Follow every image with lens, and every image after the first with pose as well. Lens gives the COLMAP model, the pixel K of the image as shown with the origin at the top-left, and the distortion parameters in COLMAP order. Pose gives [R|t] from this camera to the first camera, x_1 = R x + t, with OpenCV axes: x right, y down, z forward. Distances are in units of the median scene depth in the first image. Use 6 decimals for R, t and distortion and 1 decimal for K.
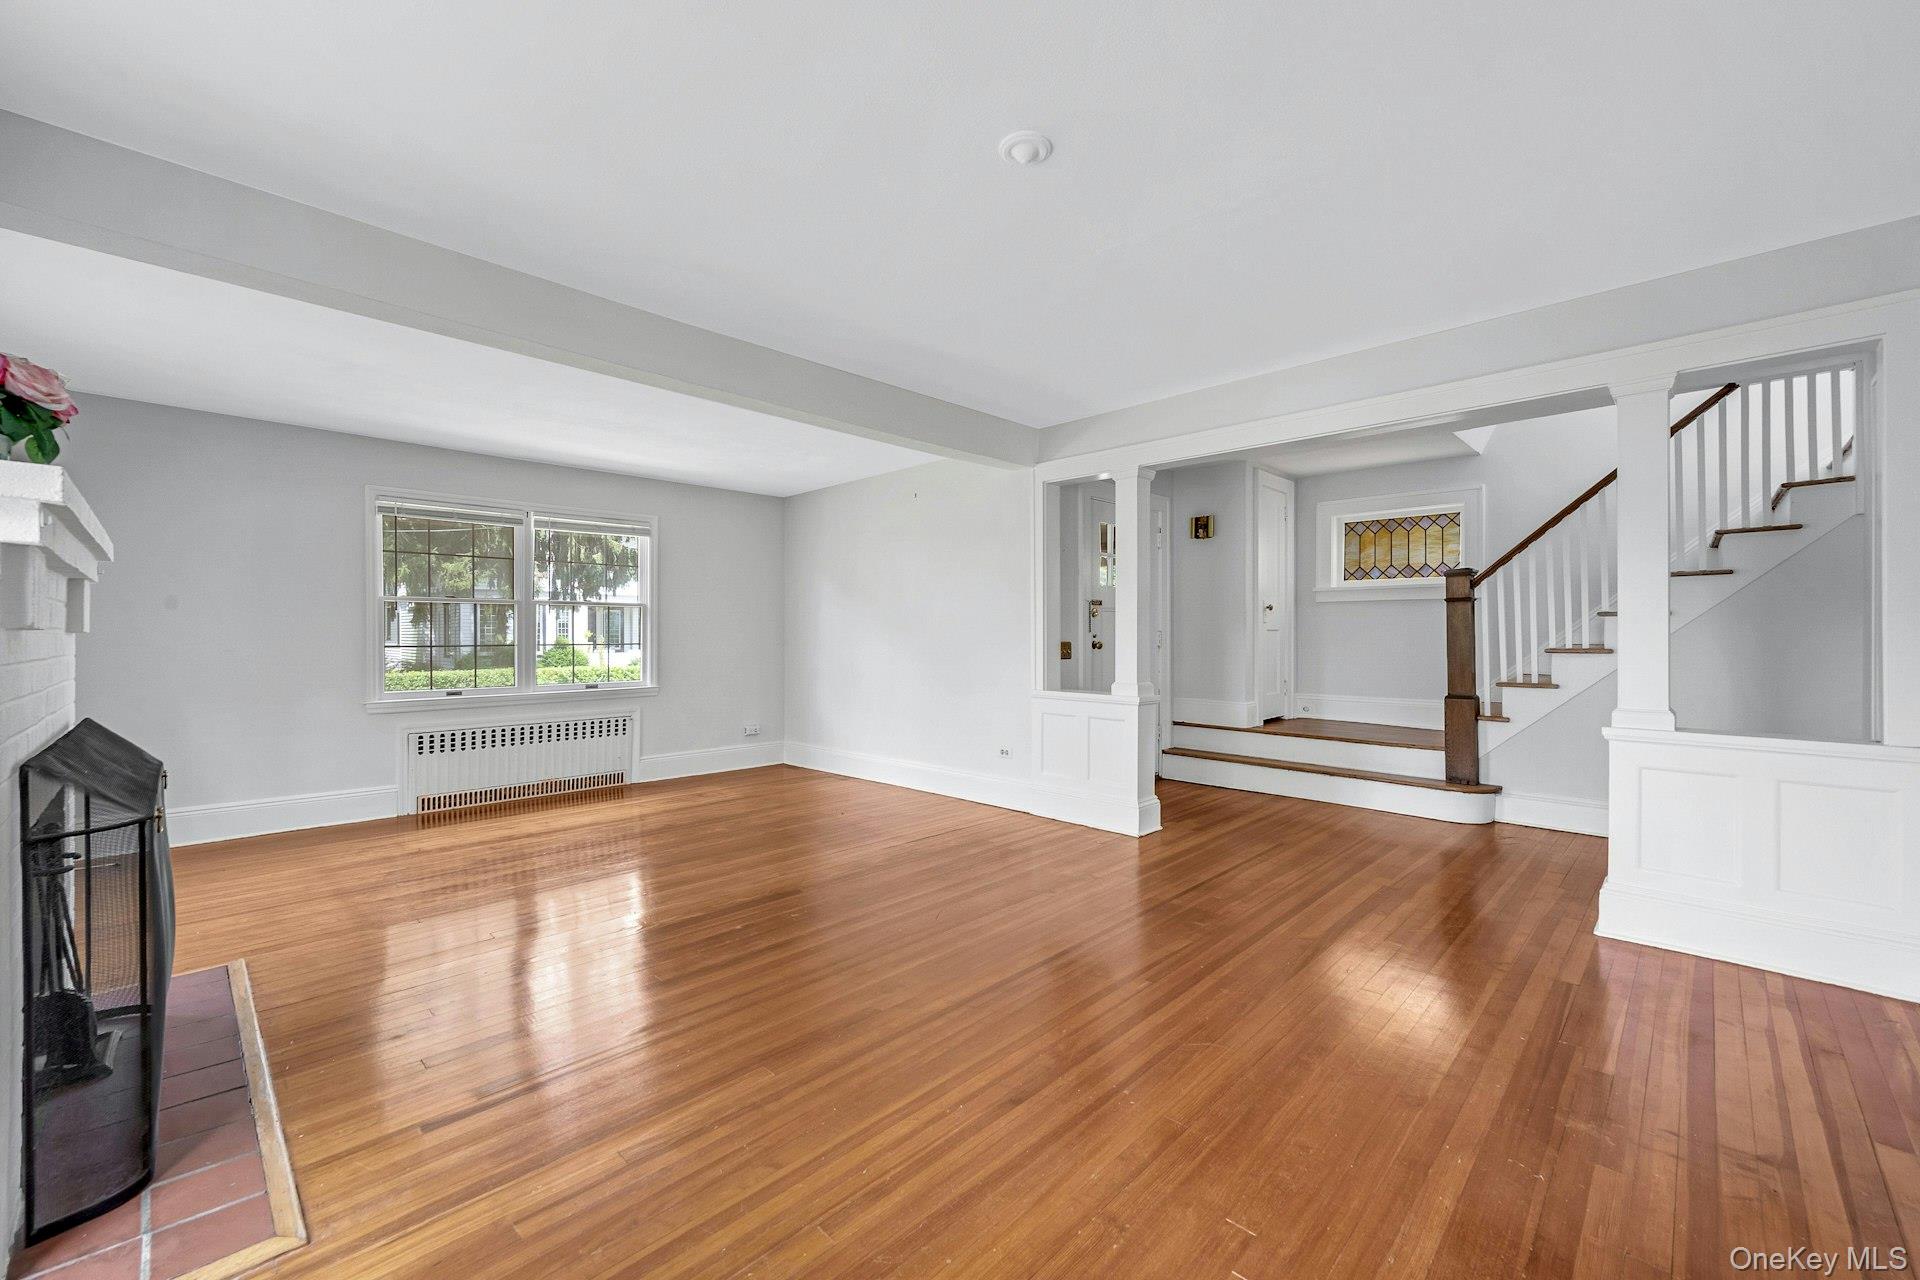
lens RADIAL K [[767.1, 0, 961.4], [0, 767.1, 634.2], [0, 0, 1]] dist [0.000527, 0.000048]
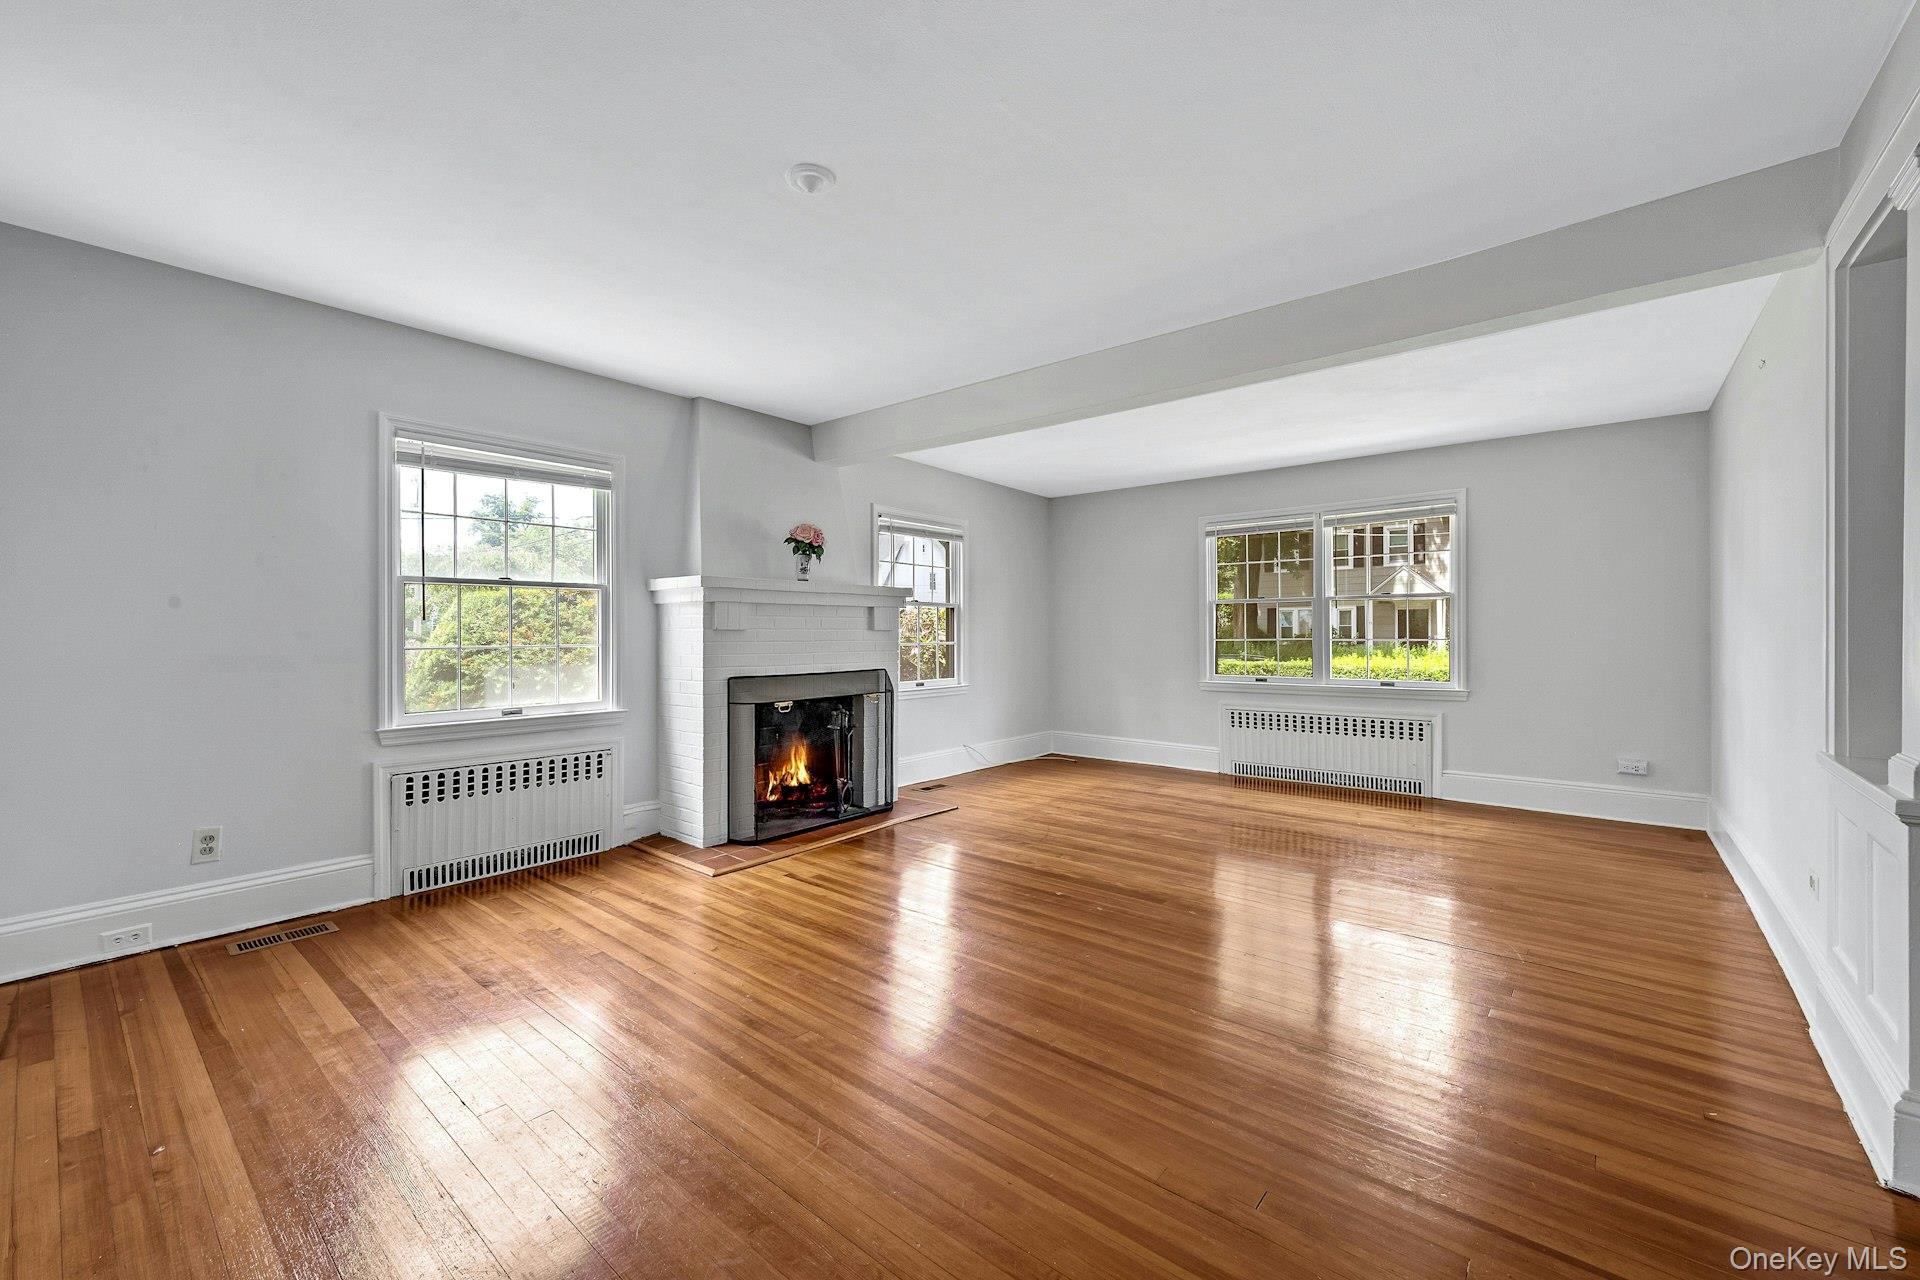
lens RADIAL K [[767.1, 0, 961.4], [0, 767.1, 634.2], [0, 0, 1]] dist [0.000527, 0.000048]
pose [[0.073507, 0.003730, -0.997288, 0.452803], [0.005229, 0.999978, 0.004126, -0.000135], [0.997281, -0.005518, 0.073486, 0.436053]]
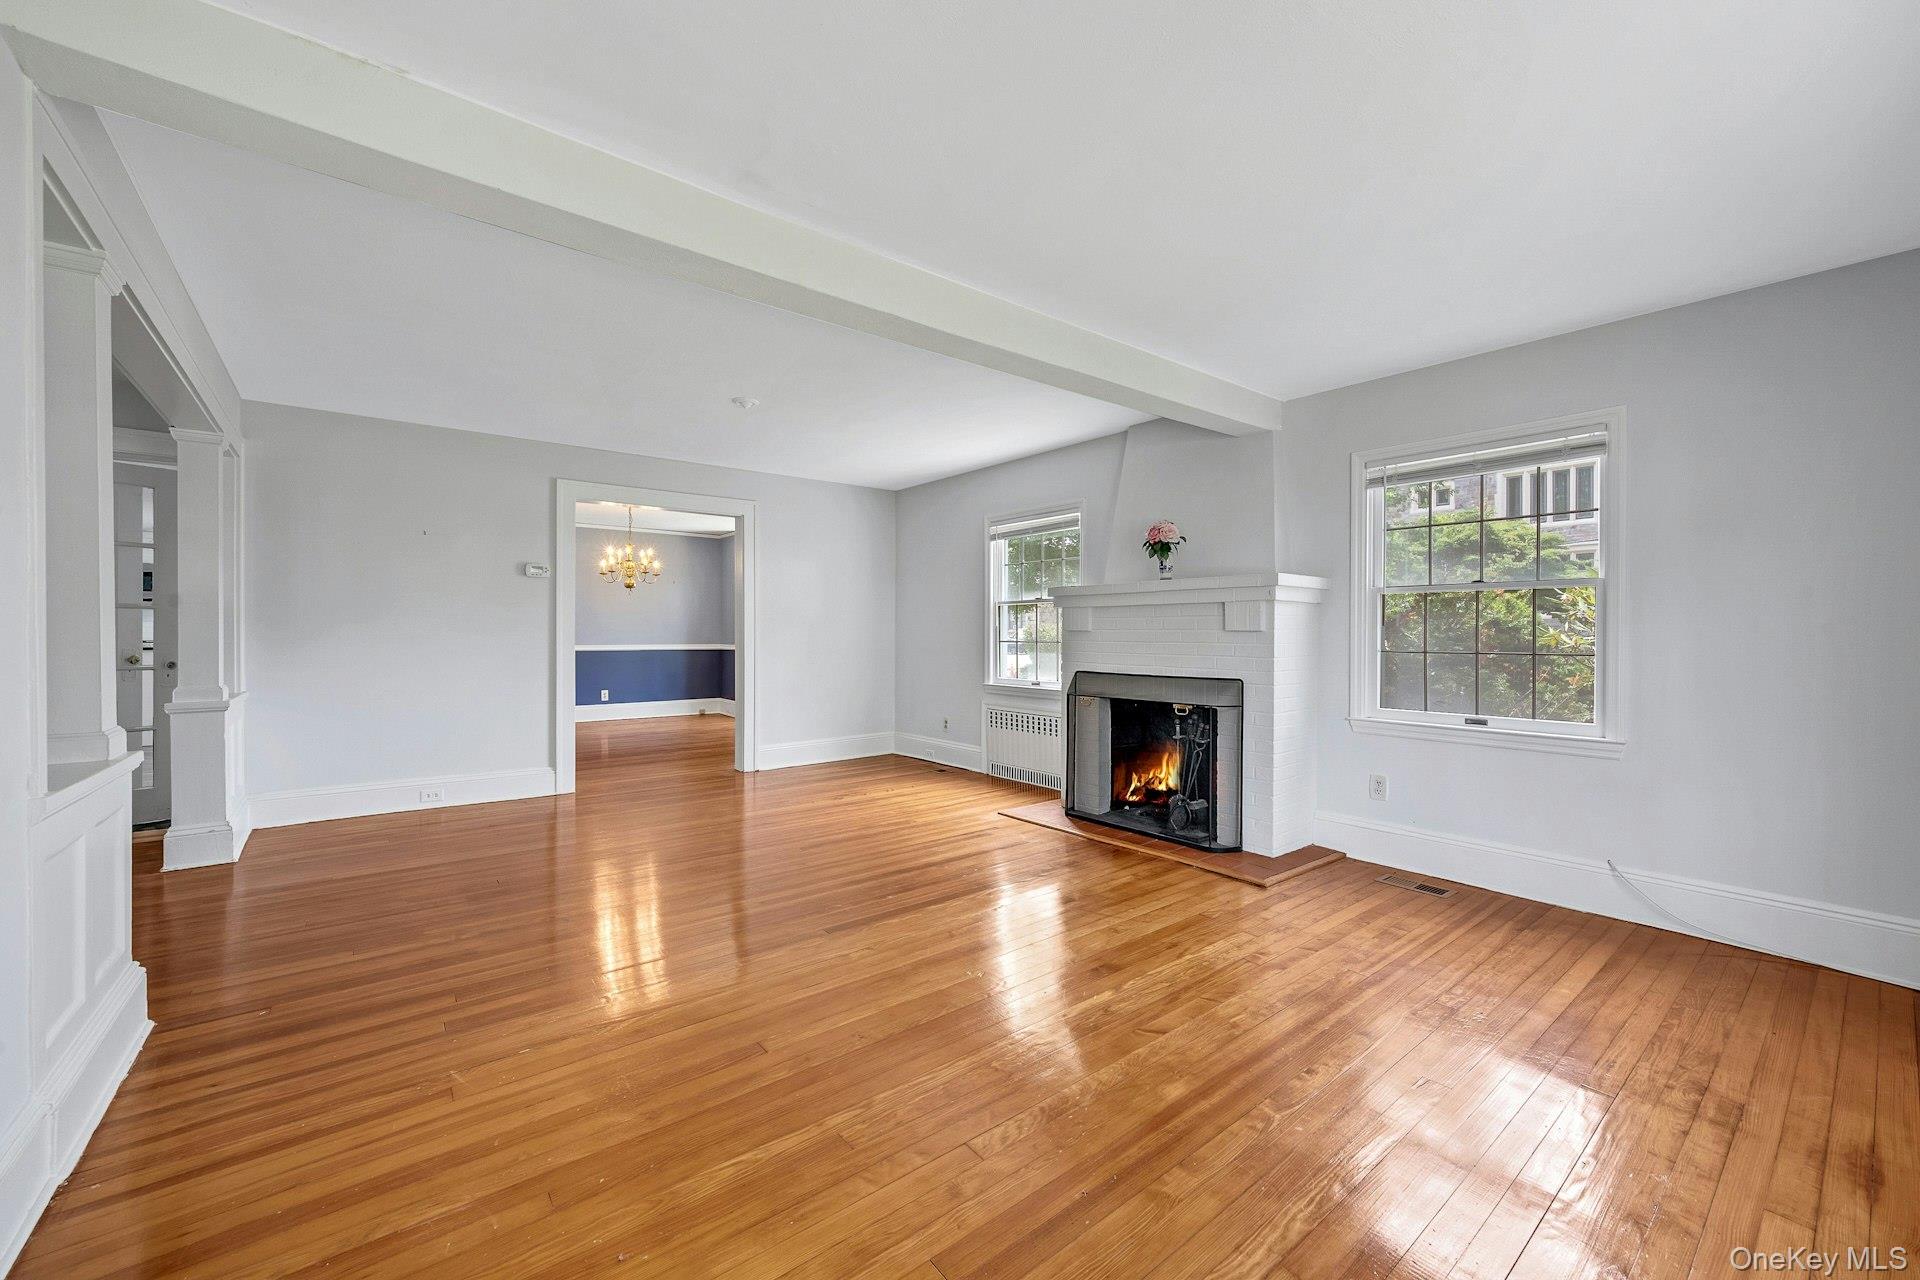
lens RADIAL K [[767.1, 0, 961.4], [0, 767.1, 634.2], [0, 0, 1]] dist [0.000527, 0.000048]
pose [[-0.991149, -0.002823, 0.132720, -0.299644], [-0.003374, 0.999987, -0.003927, 0.005653], [-0.132708, -0.004340, -0.991146, 1.161513]]
